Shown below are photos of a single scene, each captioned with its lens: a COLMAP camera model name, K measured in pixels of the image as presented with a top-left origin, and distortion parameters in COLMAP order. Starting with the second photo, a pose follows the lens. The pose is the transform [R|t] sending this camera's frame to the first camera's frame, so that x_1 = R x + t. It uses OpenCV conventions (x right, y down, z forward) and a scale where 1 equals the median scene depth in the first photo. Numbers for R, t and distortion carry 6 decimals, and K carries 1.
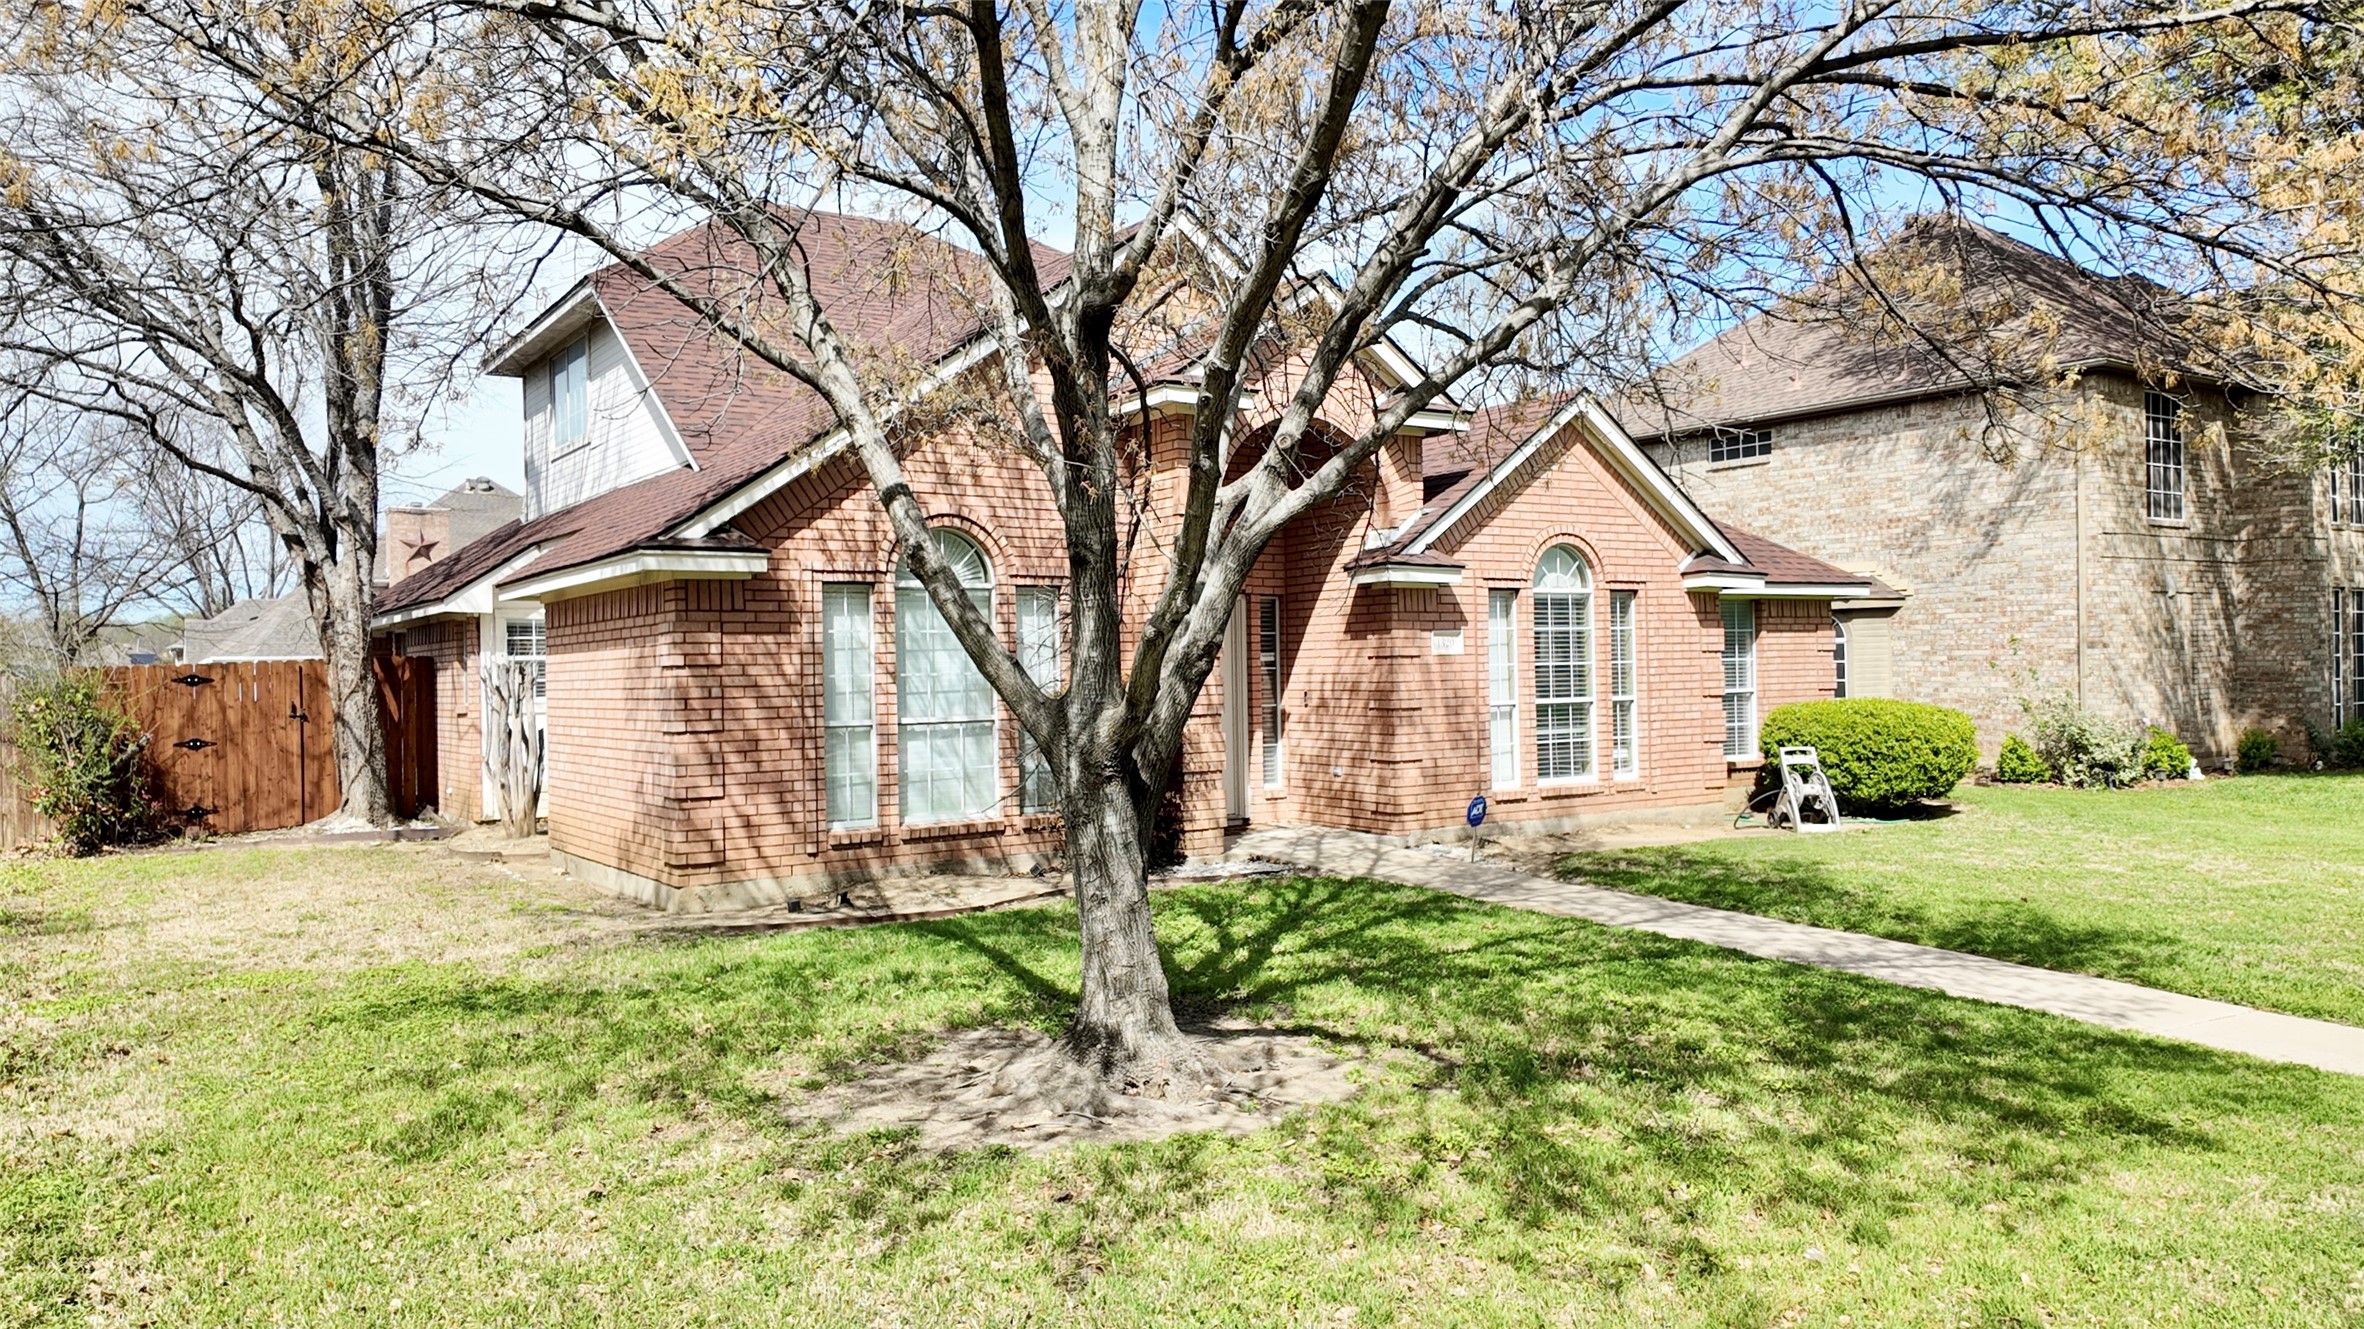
lens RADIAL K [[1378.3, 0, 1175.3], [0, 1378.3, 662.3], [0, 0, 1]] dist [0.118076, -0.174455]
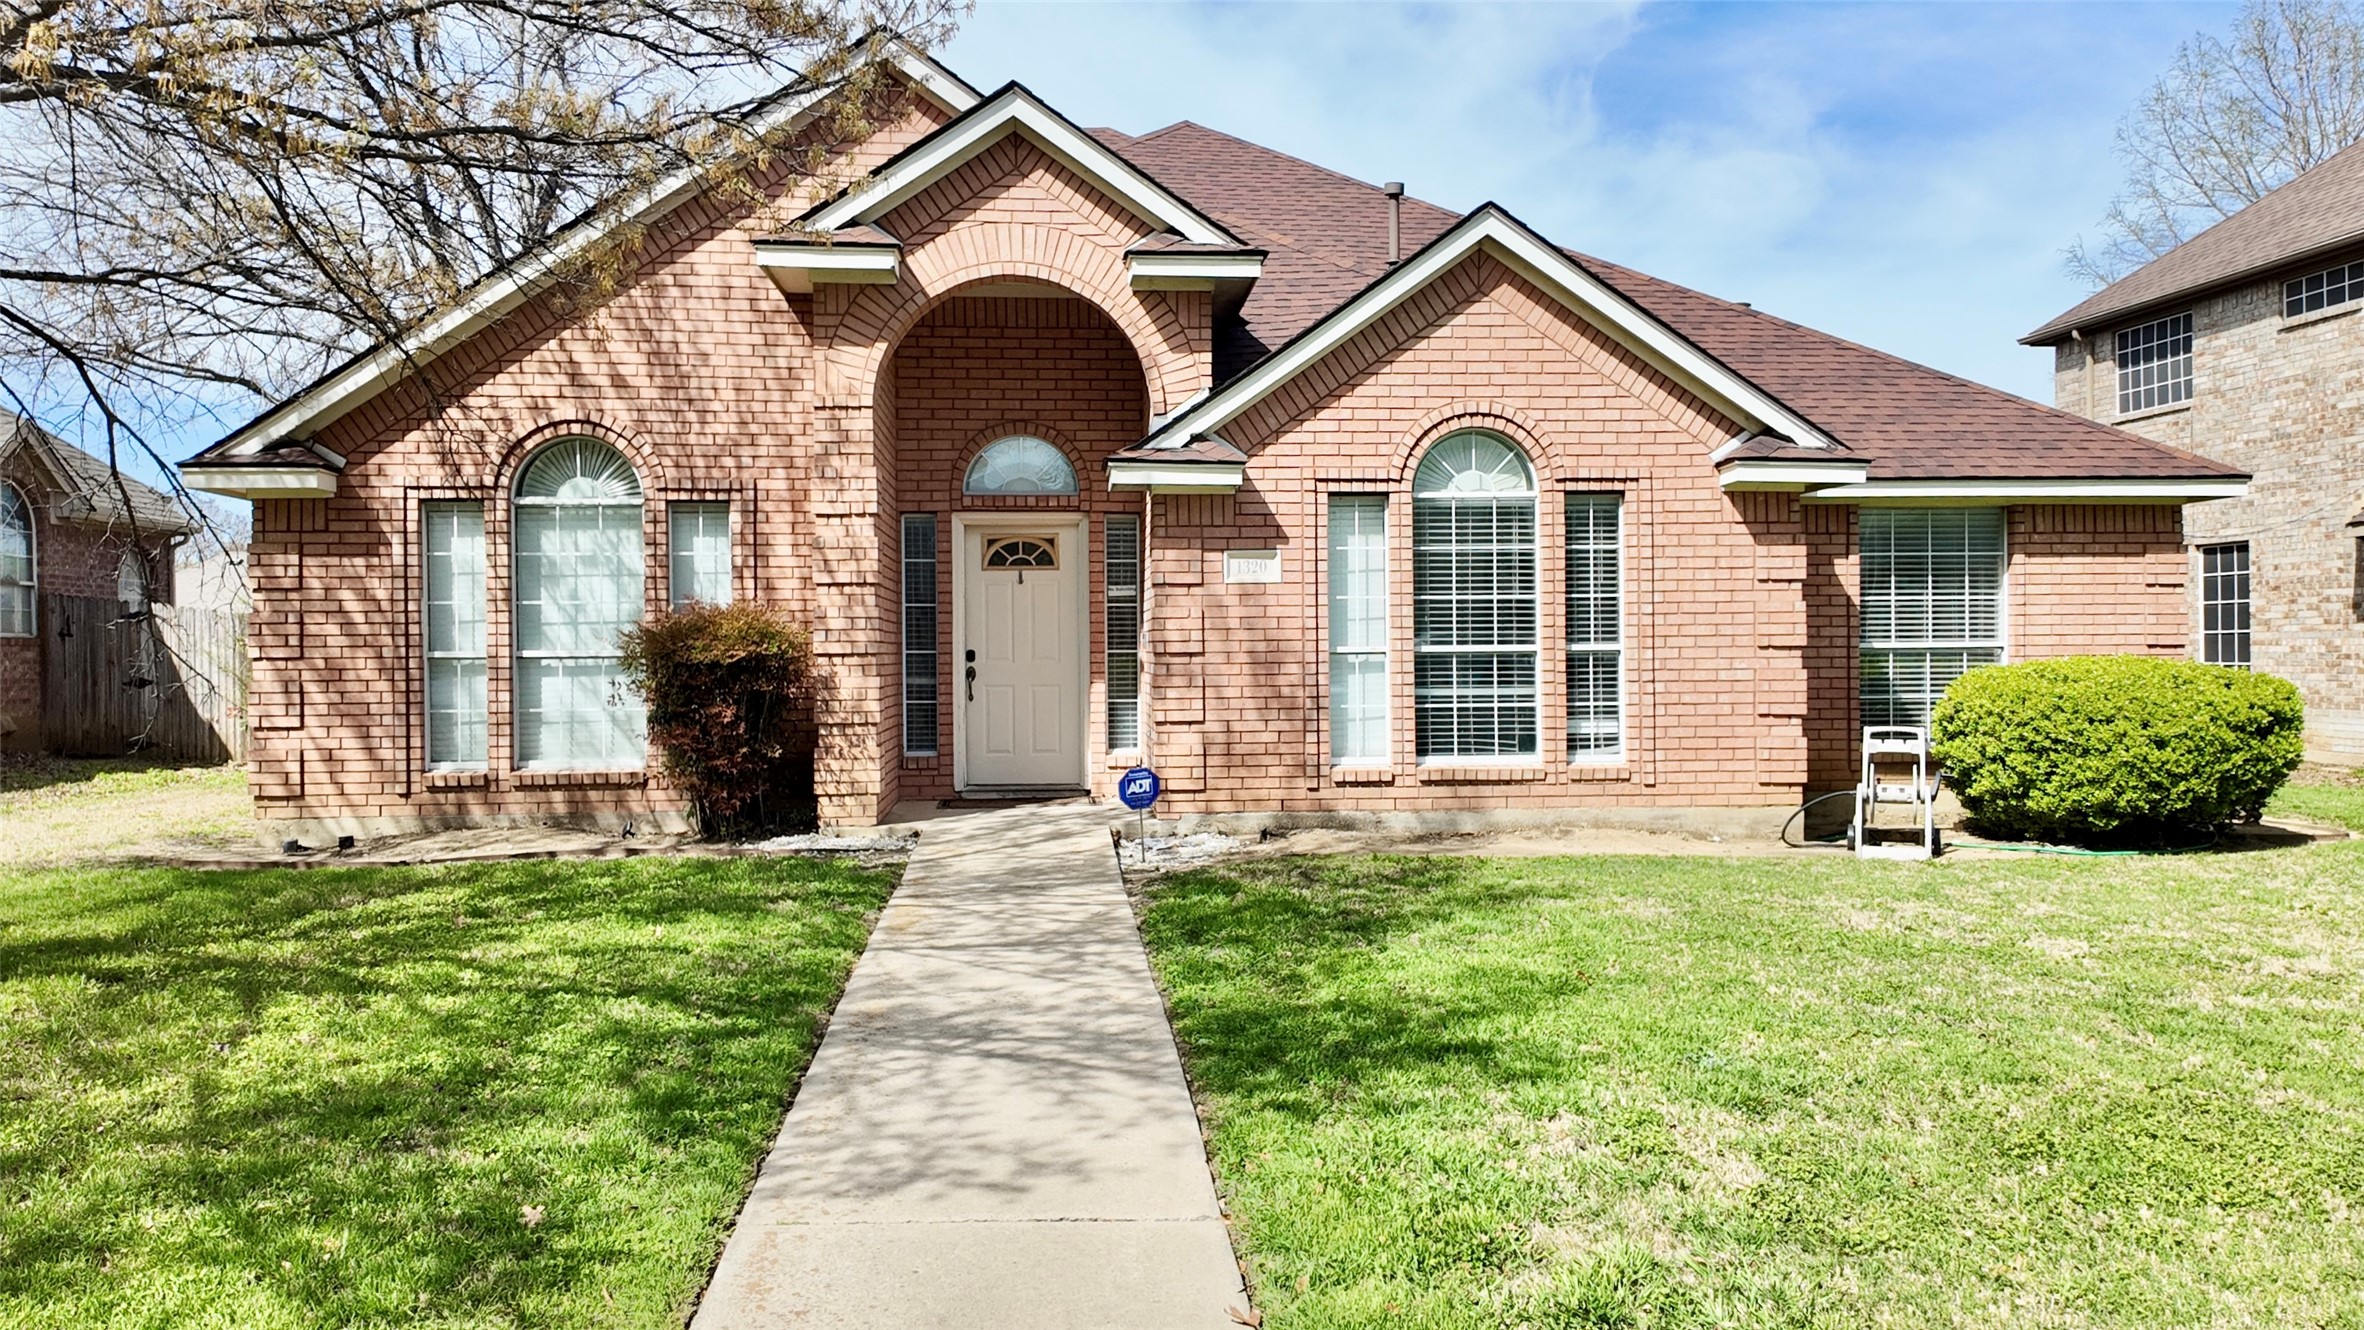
lens RADIAL K [[1378.3, 0, 1175.3], [0, 1378.3, 662.8], [0, 0, 1]] dist [0.118076, -0.174455]
pose [[0.898445, 0.015075, -0.438827, 0.567598], [-0.005817, 0.999731, 0.022435, 0.024708], [0.439048, -0.017605, 0.898291, 0.363254]]
